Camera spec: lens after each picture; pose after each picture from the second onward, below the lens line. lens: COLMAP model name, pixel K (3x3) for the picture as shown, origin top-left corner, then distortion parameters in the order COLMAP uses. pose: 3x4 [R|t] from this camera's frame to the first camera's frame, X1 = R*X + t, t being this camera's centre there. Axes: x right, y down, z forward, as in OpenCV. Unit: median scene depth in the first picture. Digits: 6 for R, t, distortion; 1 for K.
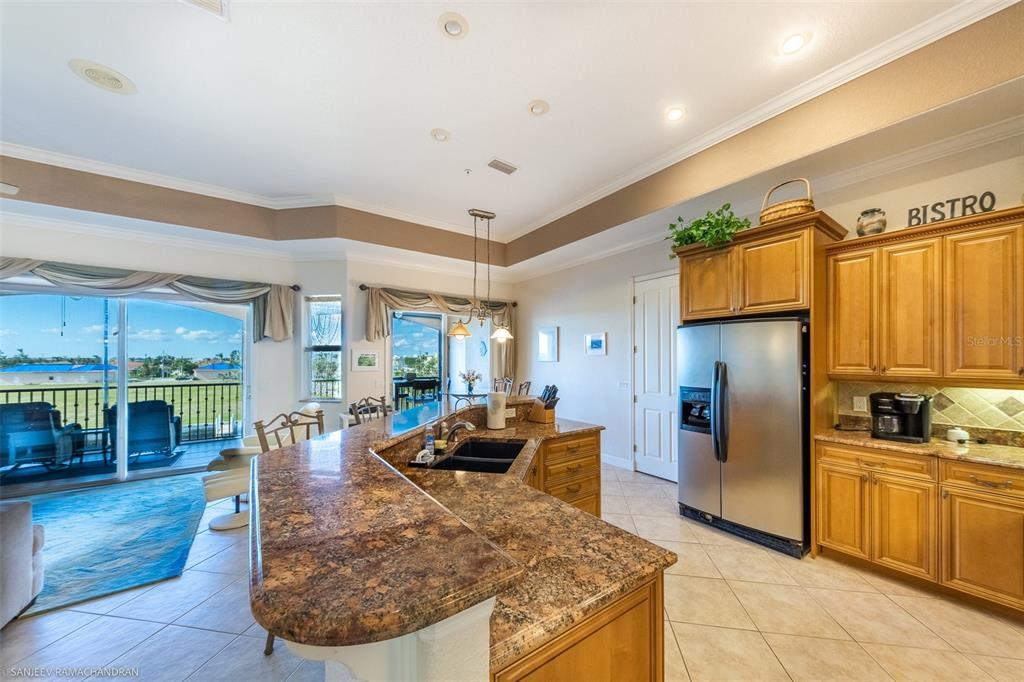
lens RADIAL K [[353.8, 0, 515.0], [0, 353.8, 354.7], [0, 0, 1]] dist [-0.001269, -0.000384]
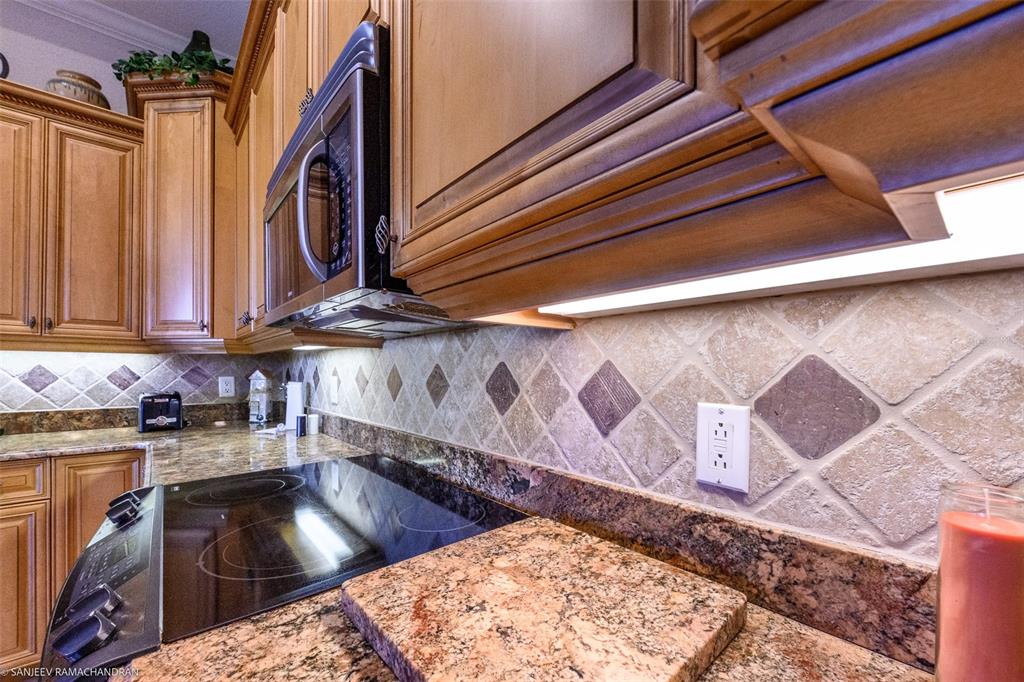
lens RADIAL K [[417.7, 0, 529.3], [0, 417.7, 367.2], [0, 0, 1]] dist [0.002926, 0.000101]
pose [[-0.110369, -0.002415, 0.993888, 0.360796], [-0.020160, 0.999797, 0.000191, 0.086583], [-0.993686, -0.020015, -0.110395, 0.069105]]
